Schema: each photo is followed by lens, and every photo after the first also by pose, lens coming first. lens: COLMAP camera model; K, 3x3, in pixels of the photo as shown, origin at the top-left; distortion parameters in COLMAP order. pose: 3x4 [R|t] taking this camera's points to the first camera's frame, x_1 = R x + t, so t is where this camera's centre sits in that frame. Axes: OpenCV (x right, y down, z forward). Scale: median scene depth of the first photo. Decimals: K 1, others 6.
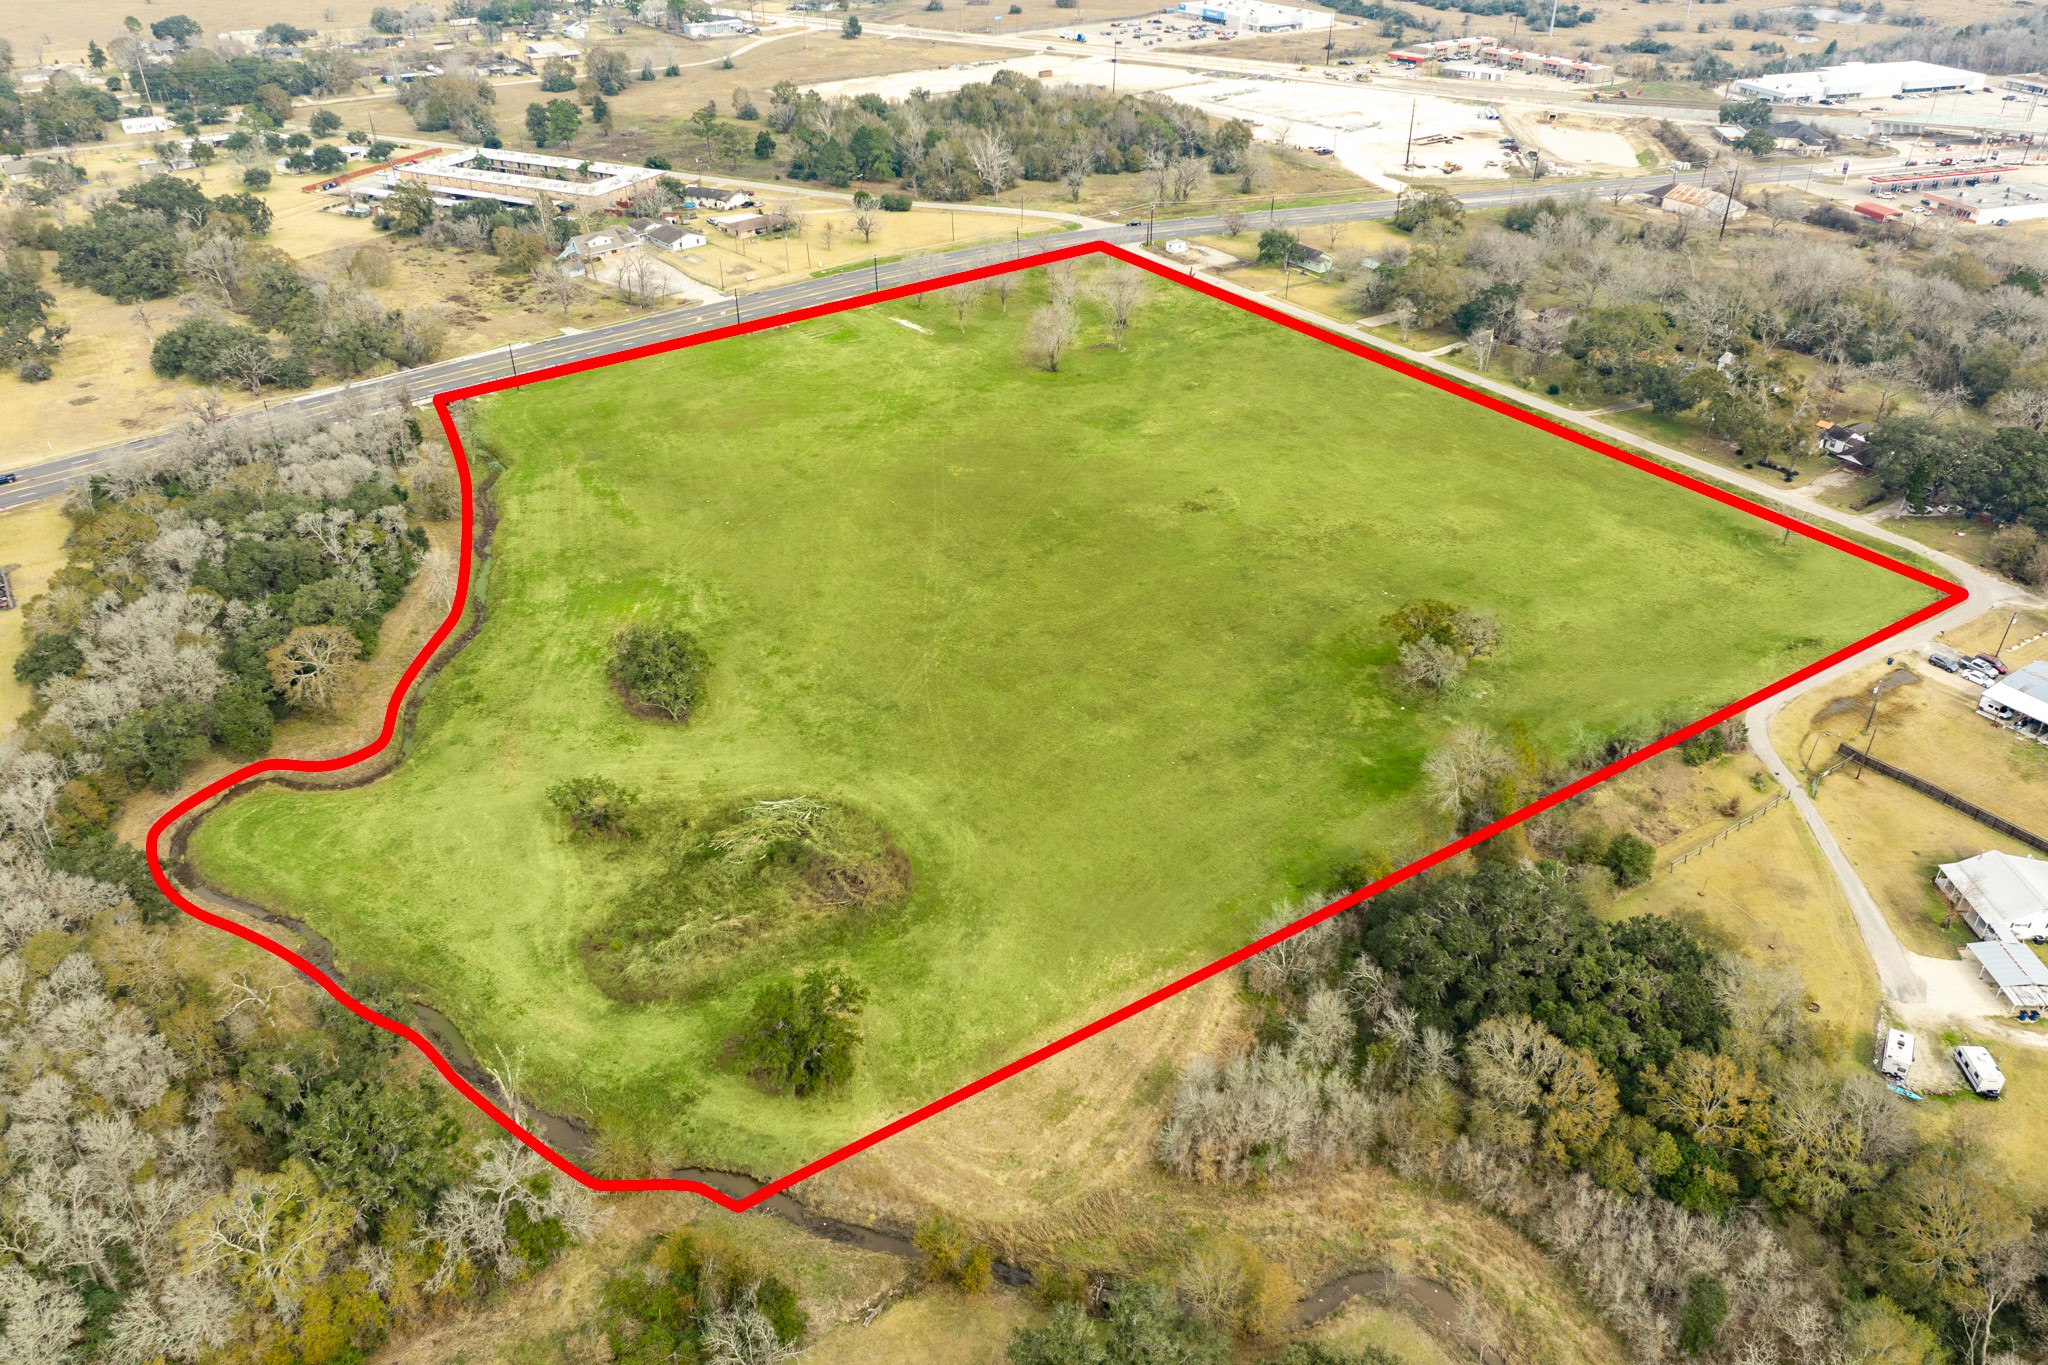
lens RADIAL K [[1453.1, 0, 1024.0], [0, 1453.1, 682.5], [0, 0, 1]] dist [0.005154, -0.003959]
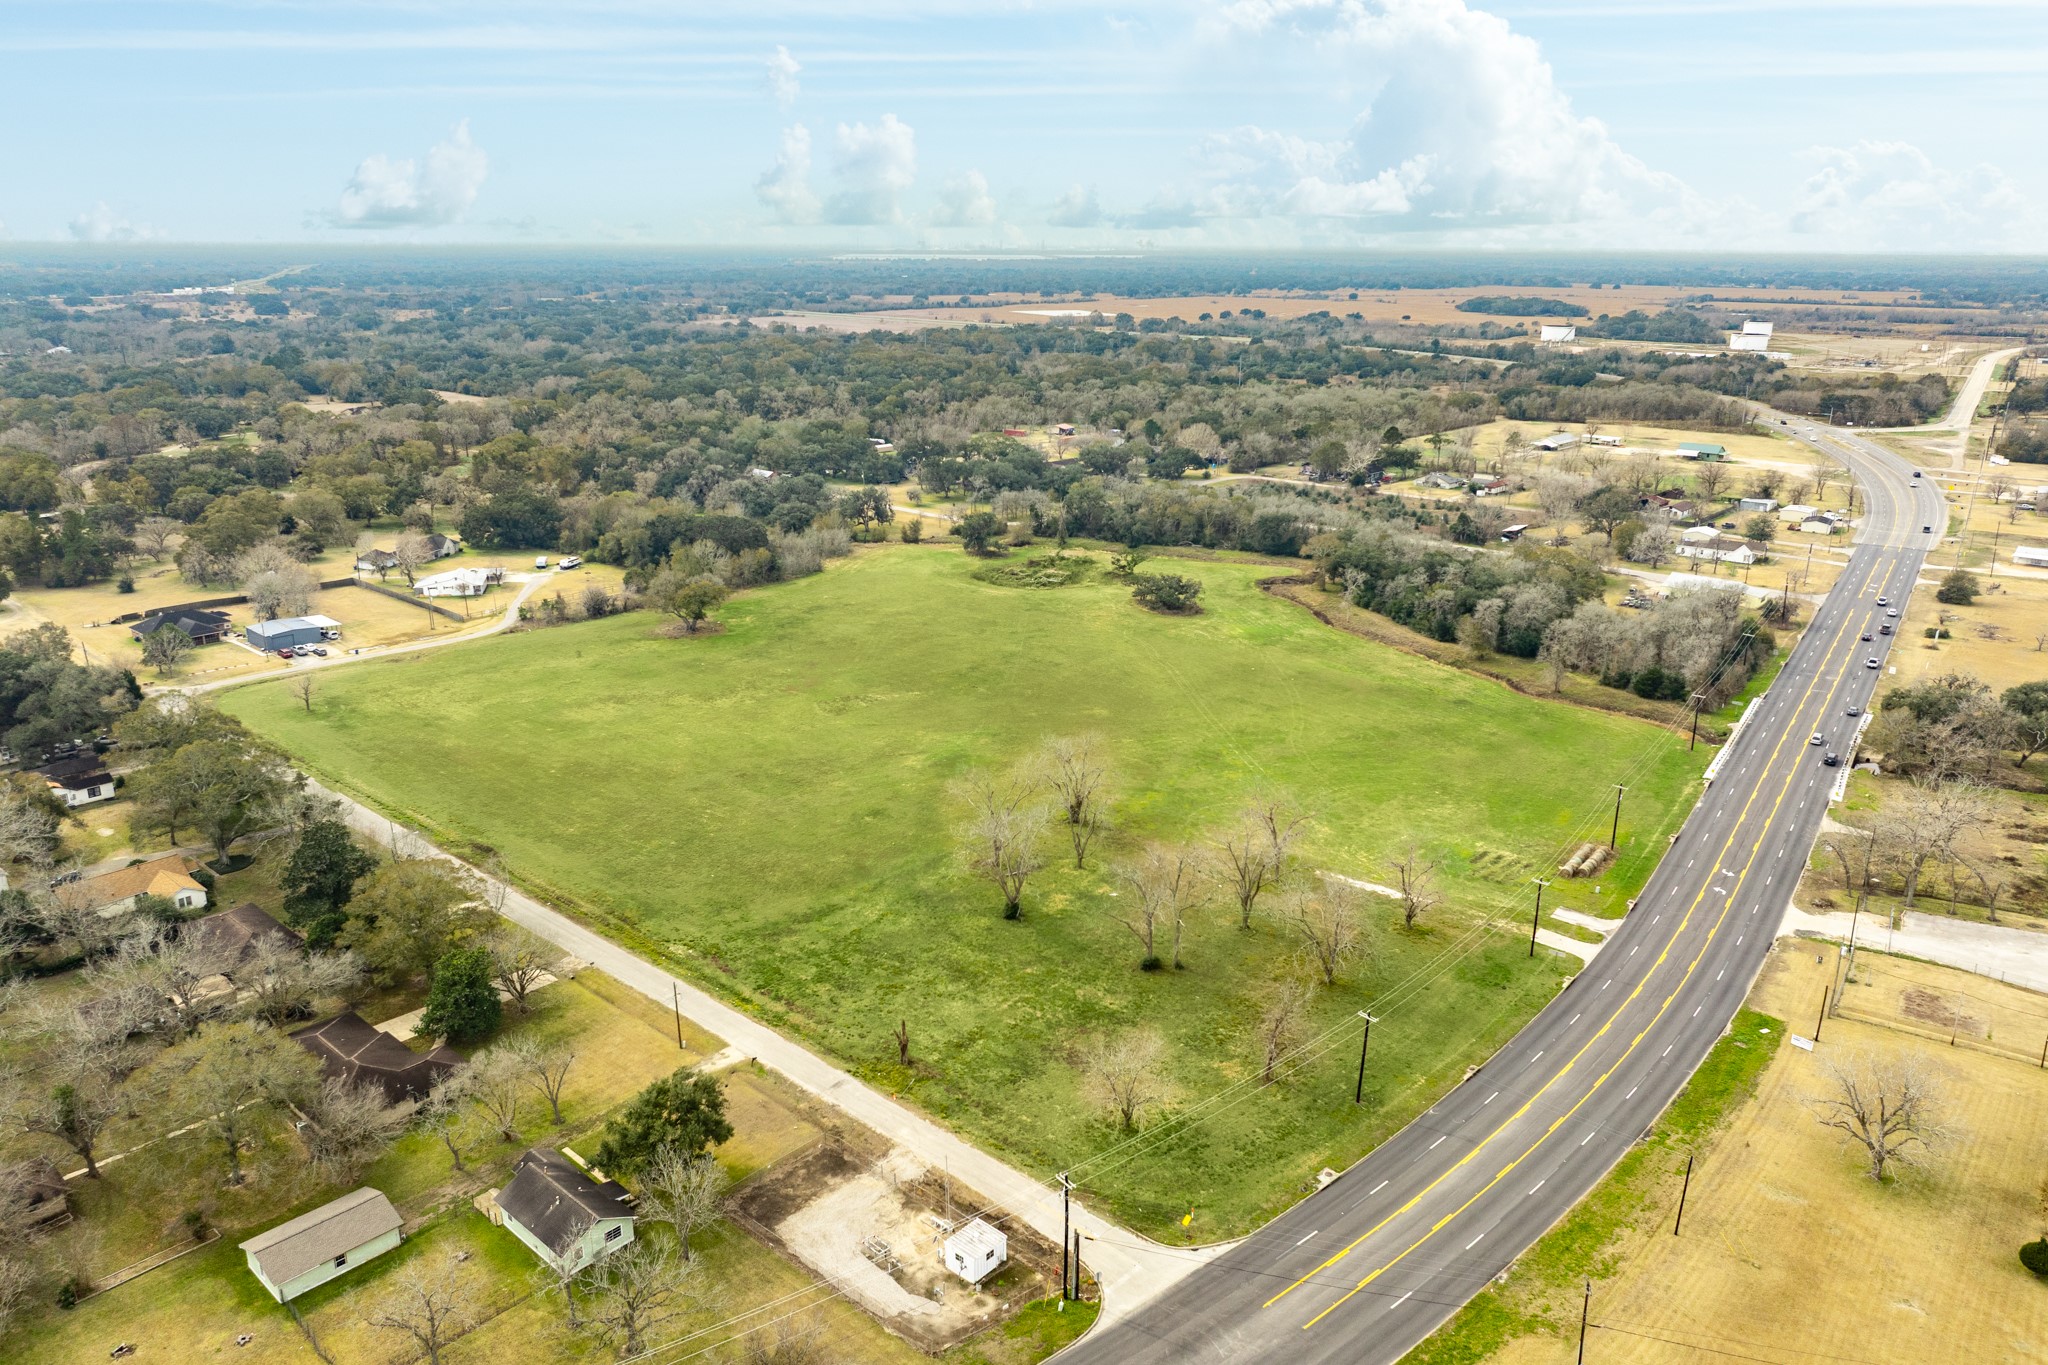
lens RADIAL K [[1433.0, 0, 1032.3], [0, 1433.0, 679.8], [0, 0, 1]] dist [0.036776, -0.098184]
pose [[-0.969720, 0.064840, -0.235453, 0.282427], [-0.136315, 0.656239, 0.742138, -1.097257], [0.202634, 0.751762, -0.627529, 1.978571]]
